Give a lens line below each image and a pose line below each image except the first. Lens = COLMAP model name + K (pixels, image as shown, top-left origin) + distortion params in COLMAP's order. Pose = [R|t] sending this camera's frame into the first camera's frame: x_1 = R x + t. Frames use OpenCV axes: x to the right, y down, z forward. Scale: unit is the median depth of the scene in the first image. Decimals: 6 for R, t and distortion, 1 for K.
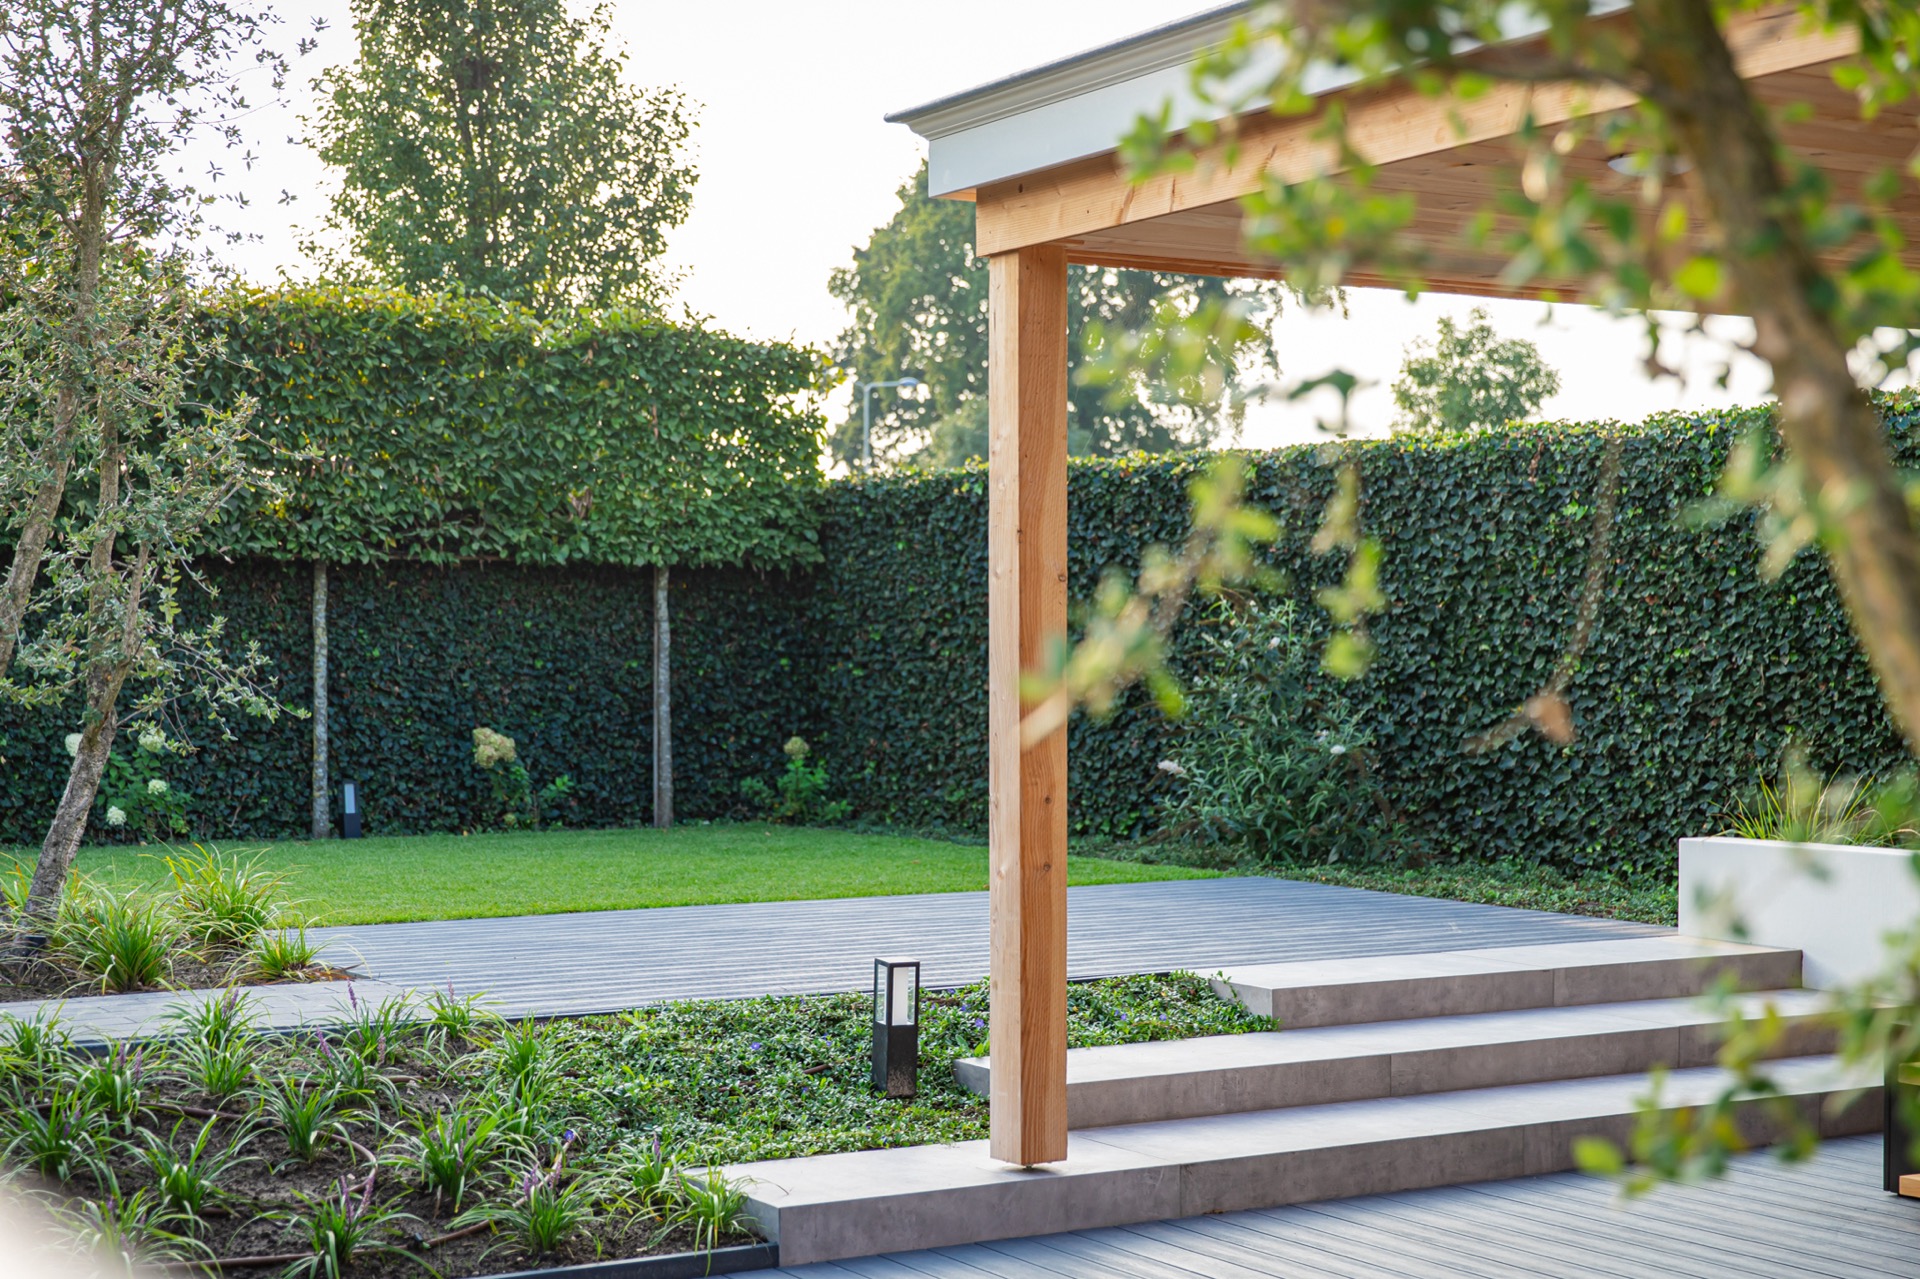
lens RADIAL K [[2943.6, 0, 963.3], [0, 2943.6, 738.7], [0, 0, 1]] dist [-0.004222, 0.000000]
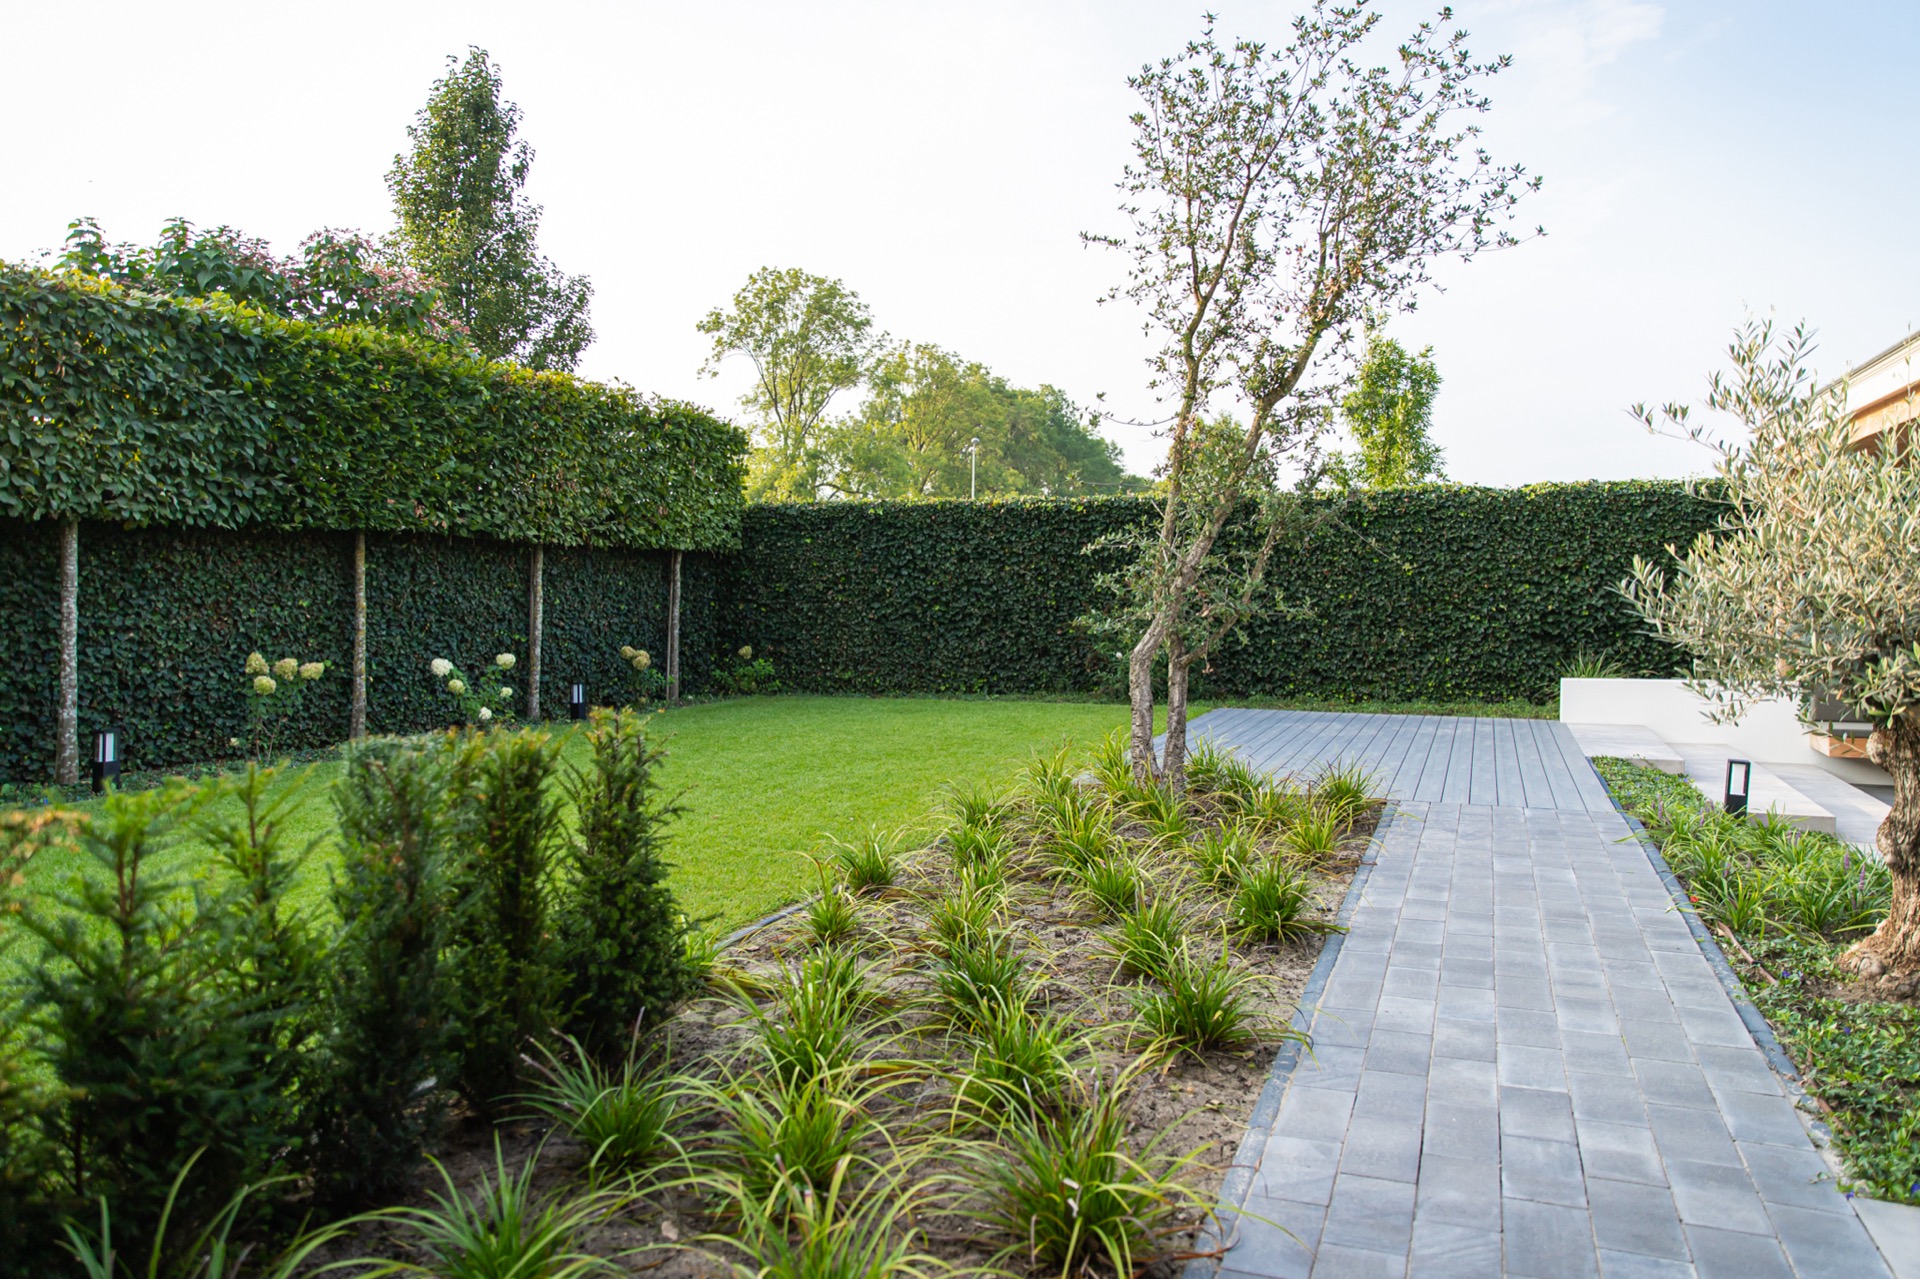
lens RADIAL K [[1294.9, 0, 959.3], [0, 1294.9, 519.7], [0, 0, 1]] dist [-0.016084, 0.013242]
pose [[0.807526, 0.025614, 0.589275, -0.466976], [0.023171, 0.996908, -0.075085, -0.016540], [-0.589376, 0.074287, 0.804436, 0.313921]]
